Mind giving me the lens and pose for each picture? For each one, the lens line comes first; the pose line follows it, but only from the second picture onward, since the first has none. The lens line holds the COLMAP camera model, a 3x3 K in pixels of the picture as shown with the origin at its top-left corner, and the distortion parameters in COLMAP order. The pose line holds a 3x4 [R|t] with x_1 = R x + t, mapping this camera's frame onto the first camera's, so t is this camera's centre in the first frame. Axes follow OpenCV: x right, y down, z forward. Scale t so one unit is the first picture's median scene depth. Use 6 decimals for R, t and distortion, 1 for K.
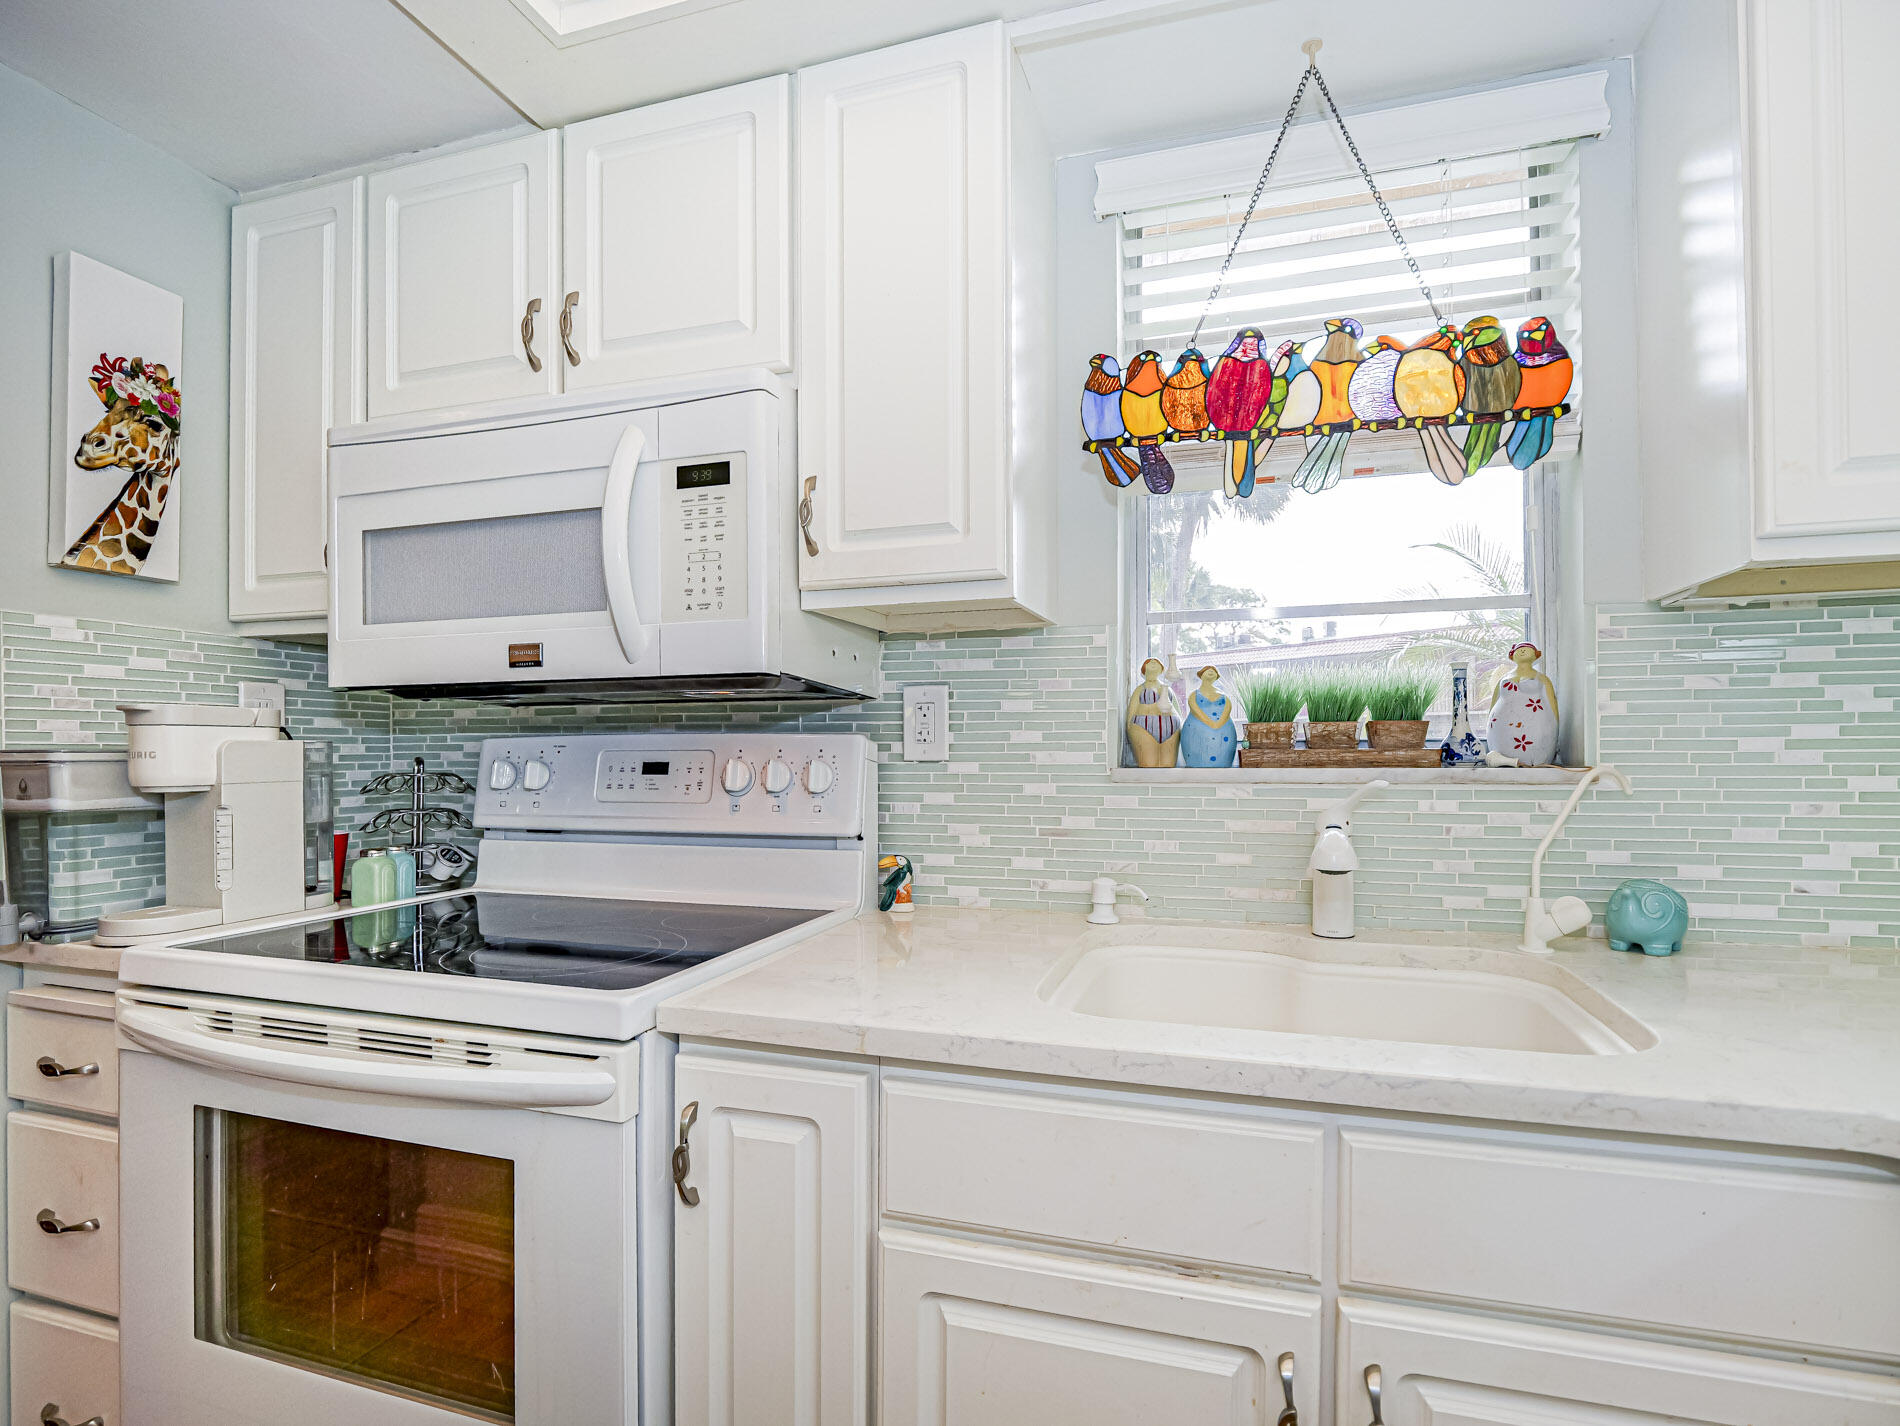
lens RADIAL K [[914.3, 0, 955.8], [0, 914.3, 725.3], [0, 0, 1]] dist [0.003510, -0.006223]
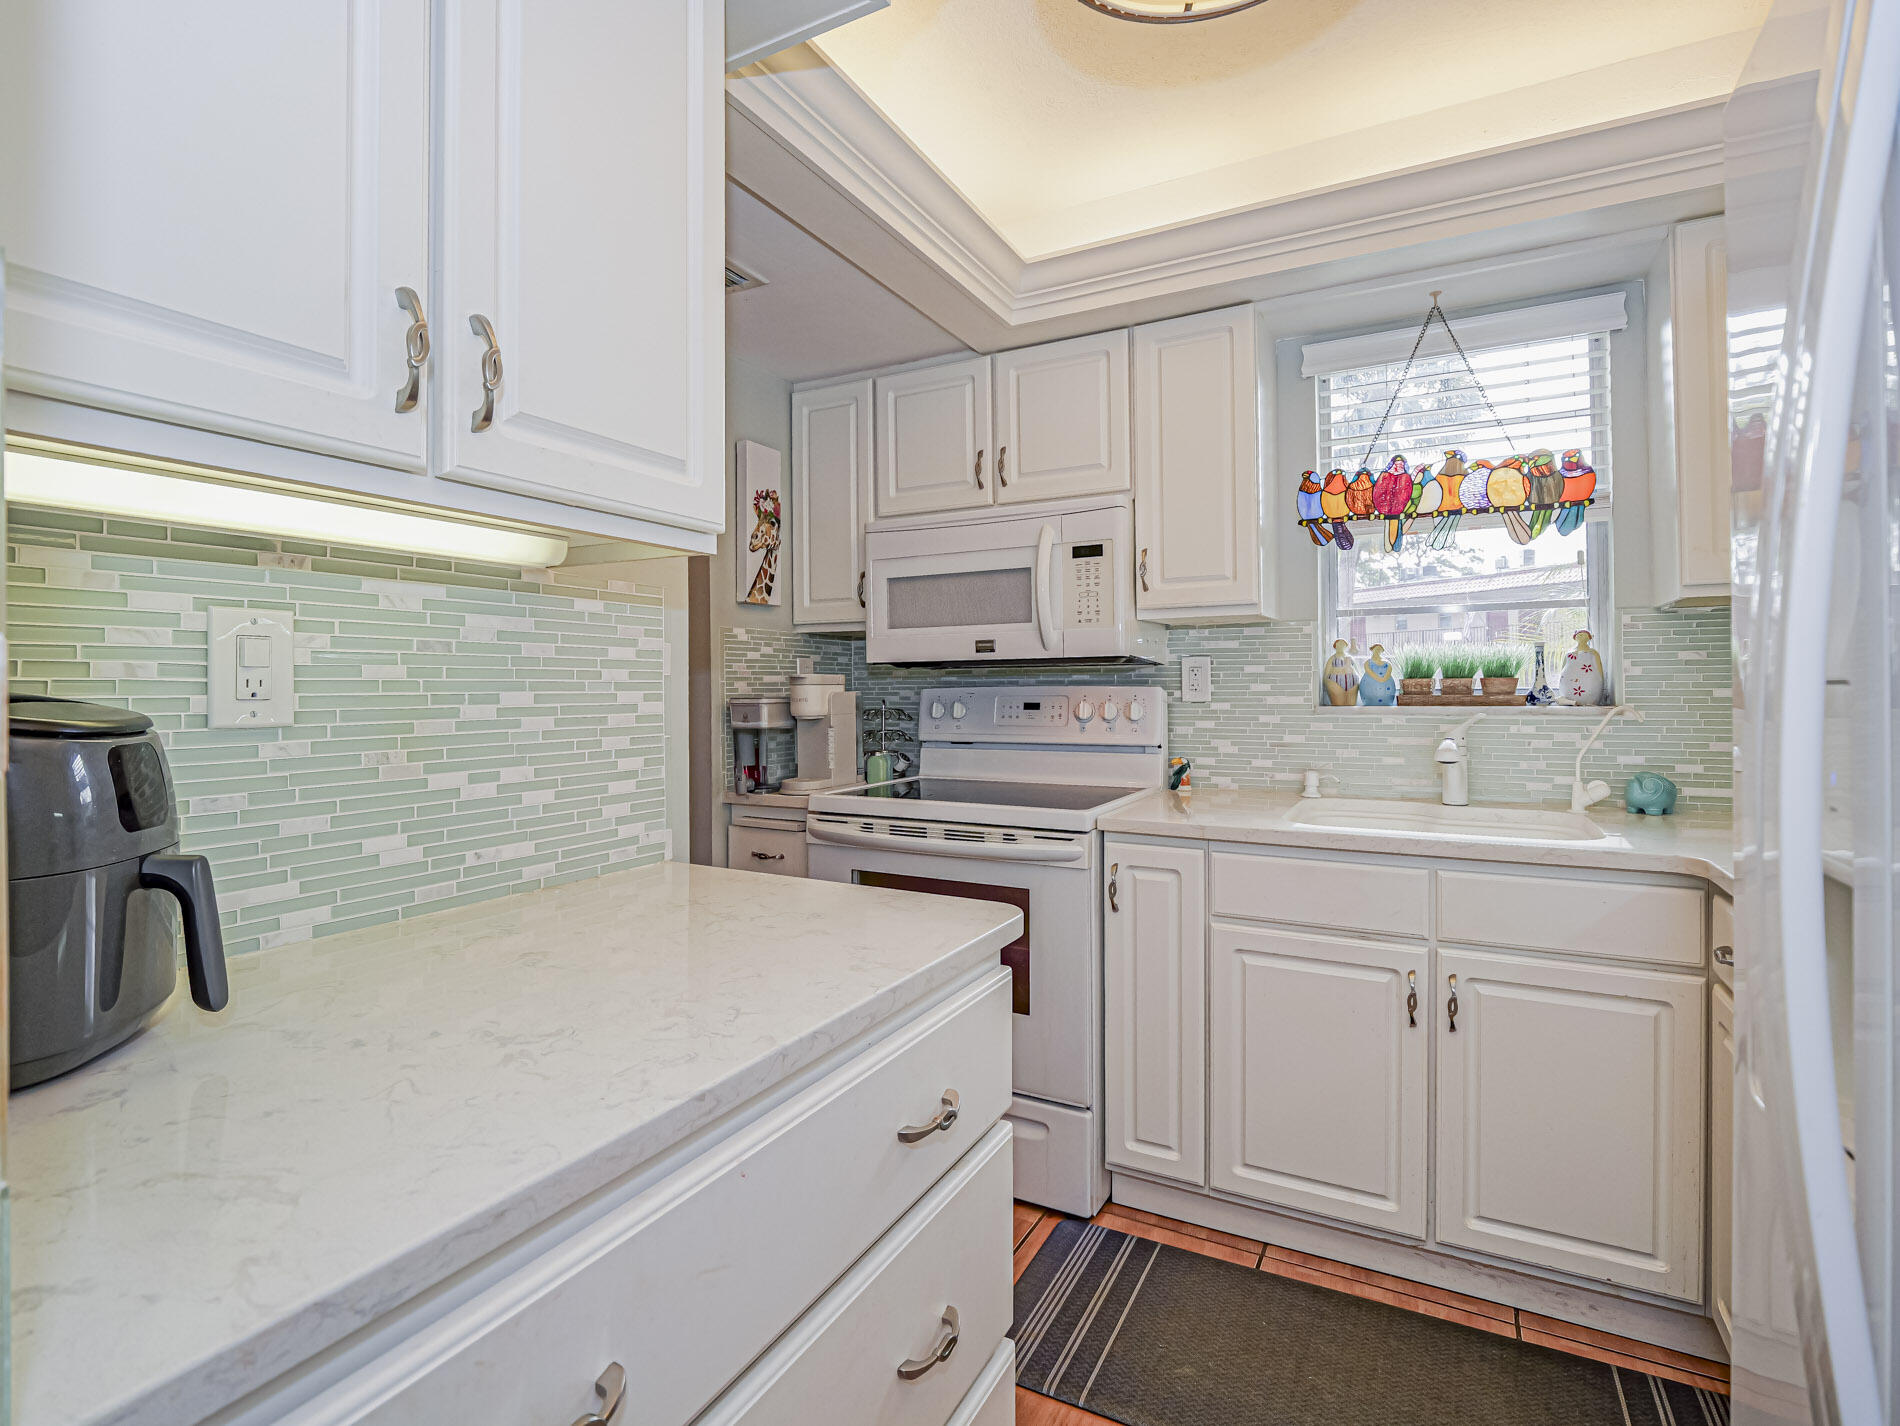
lens RADIAL K [[914.3, 0, 943.0], [0, 914.3, 663.4], [0, 0, 1]] dist [0.003510, -0.006223]
pose [[0.982433, -0.008642, -0.186413, -0.204210], [0.009093, 0.999957, 0.001562, -0.044778], [0.186391, -0.003230, 0.982470, -0.848468]]
